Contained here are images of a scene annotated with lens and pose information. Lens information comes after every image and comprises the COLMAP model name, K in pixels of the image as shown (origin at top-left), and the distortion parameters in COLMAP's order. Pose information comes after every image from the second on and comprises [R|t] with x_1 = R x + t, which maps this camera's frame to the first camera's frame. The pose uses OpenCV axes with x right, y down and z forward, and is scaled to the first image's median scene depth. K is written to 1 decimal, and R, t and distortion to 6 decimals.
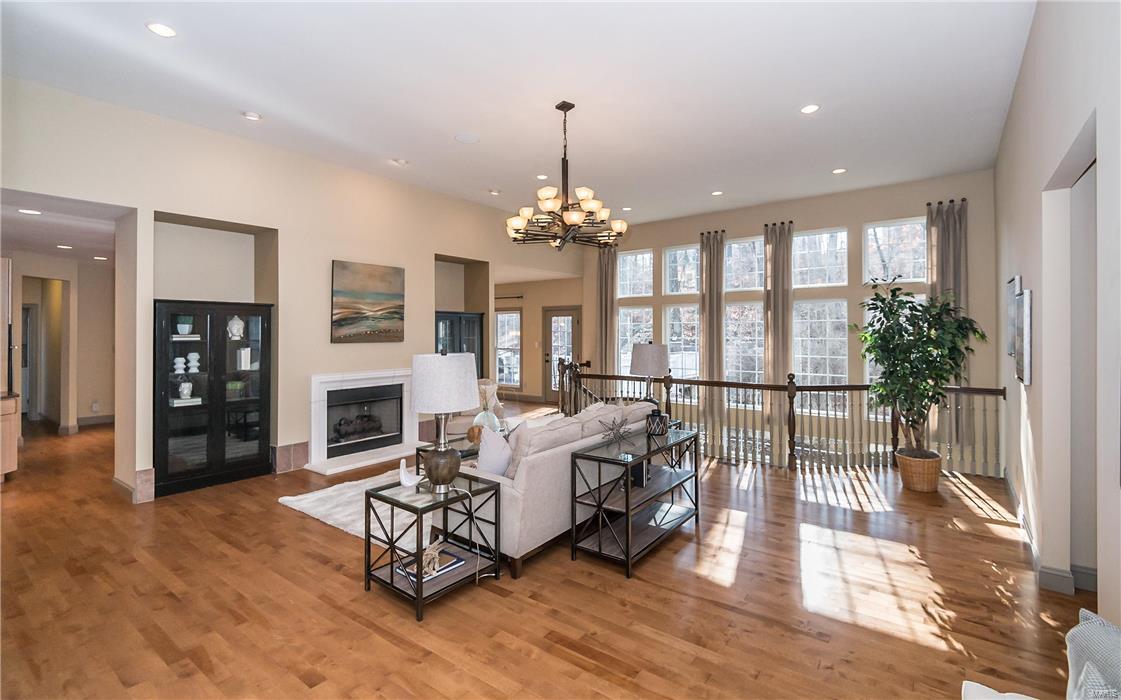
lens RADIAL K [[523.0, 0, 560.2], [0, 523.0, 332.6], [0, 0, 1]] dist [0.001232, -0.000652]
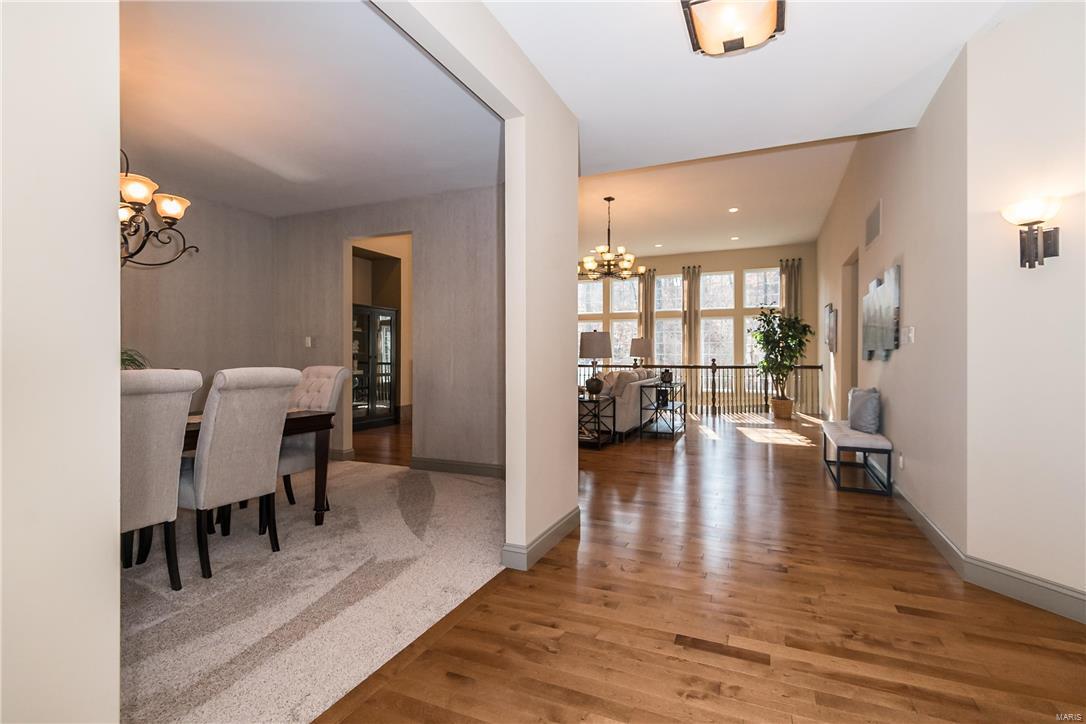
lens RADIAL K [[500.8, 0, 553.2], [0, 500.8, 352.0], [0, 0, 1]] dist [0.015379, -0.010751]
pose [[0.972152, 0.006588, 0.234258, -0.425875], [-0.005358, 0.999968, -0.005885, 0.067544], [-0.234290, 0.004466, 0.972157, -0.438667]]
